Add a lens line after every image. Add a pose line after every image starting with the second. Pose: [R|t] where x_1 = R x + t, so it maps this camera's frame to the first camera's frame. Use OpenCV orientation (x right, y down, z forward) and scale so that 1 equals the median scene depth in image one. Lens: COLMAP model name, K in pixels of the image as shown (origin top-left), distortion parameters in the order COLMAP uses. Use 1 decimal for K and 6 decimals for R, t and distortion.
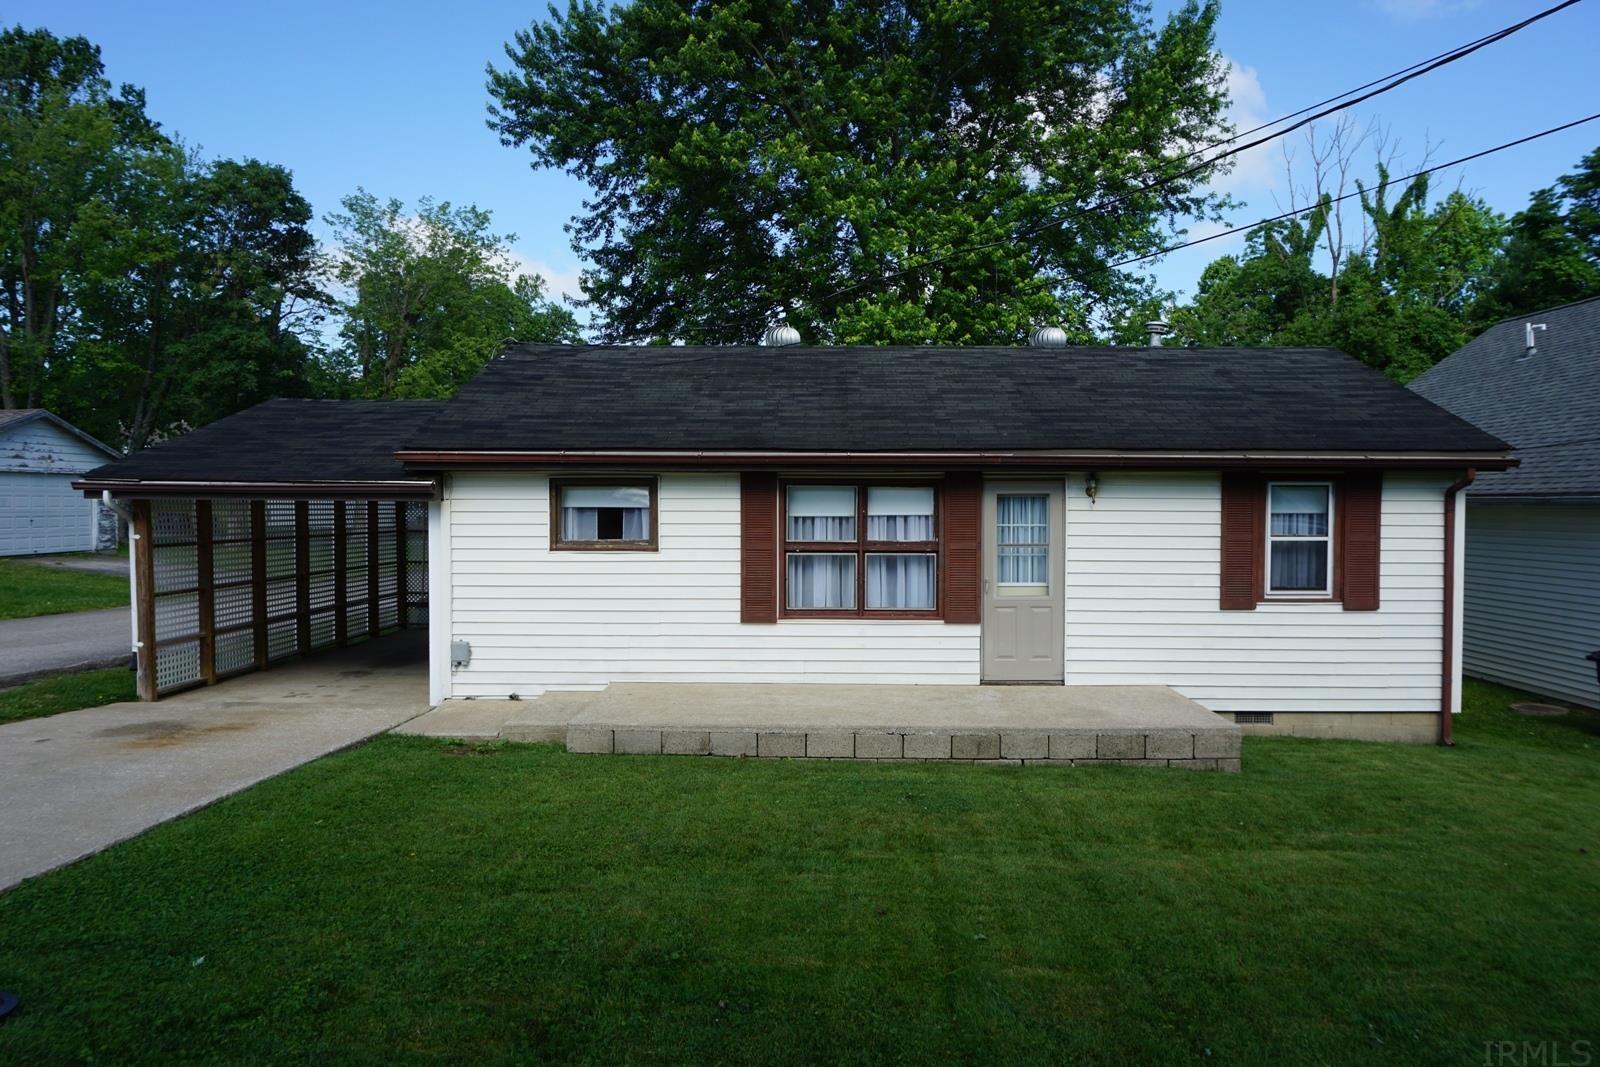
lens RADIAL K [[1044.3, 0, 800.0], [0, 1044.3, 533.5], [0, 0, 1]] dist [0.001075, 0.000675]
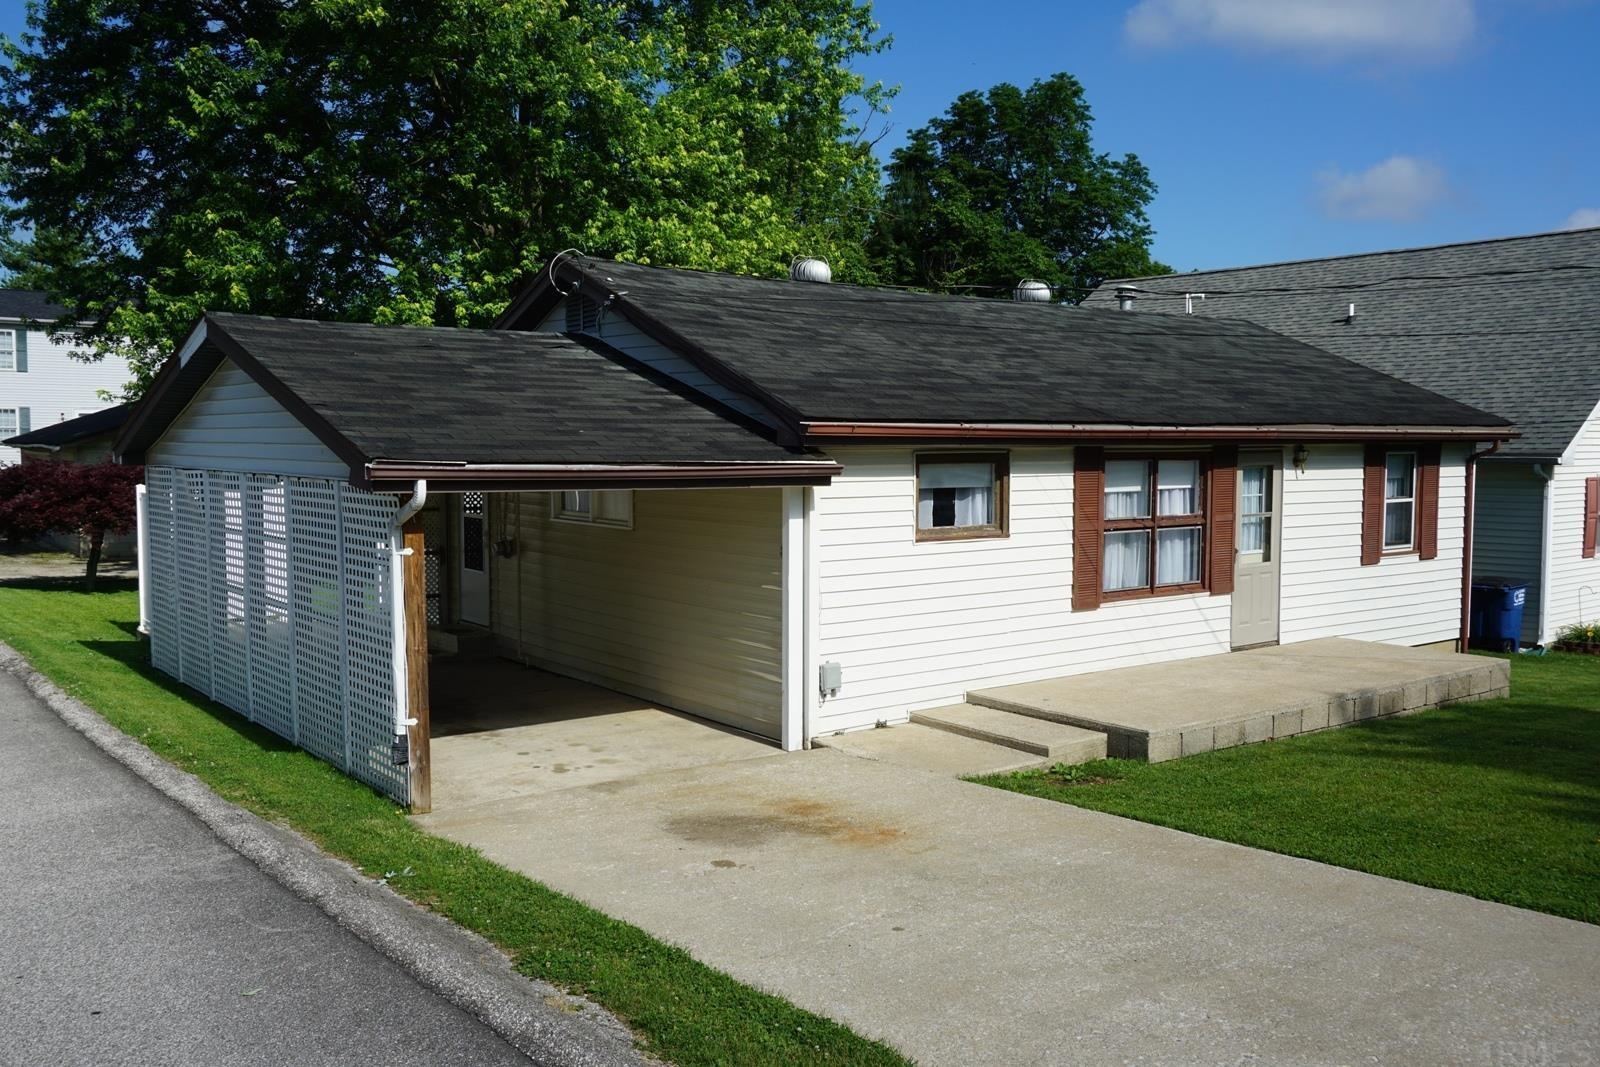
lens RADIAL K [[1355.0, 0, 800.0], [0, 1355.0, 533.5], [0, 0, 1]] dist [-0.002931, -0.000851]
pose [[0.780740, -0.044493, 0.623271, -0.978501], [0.016903, 0.998600, 0.050113, -0.045321], [-0.624628, -0.028590, 0.780399, 0.226574]]
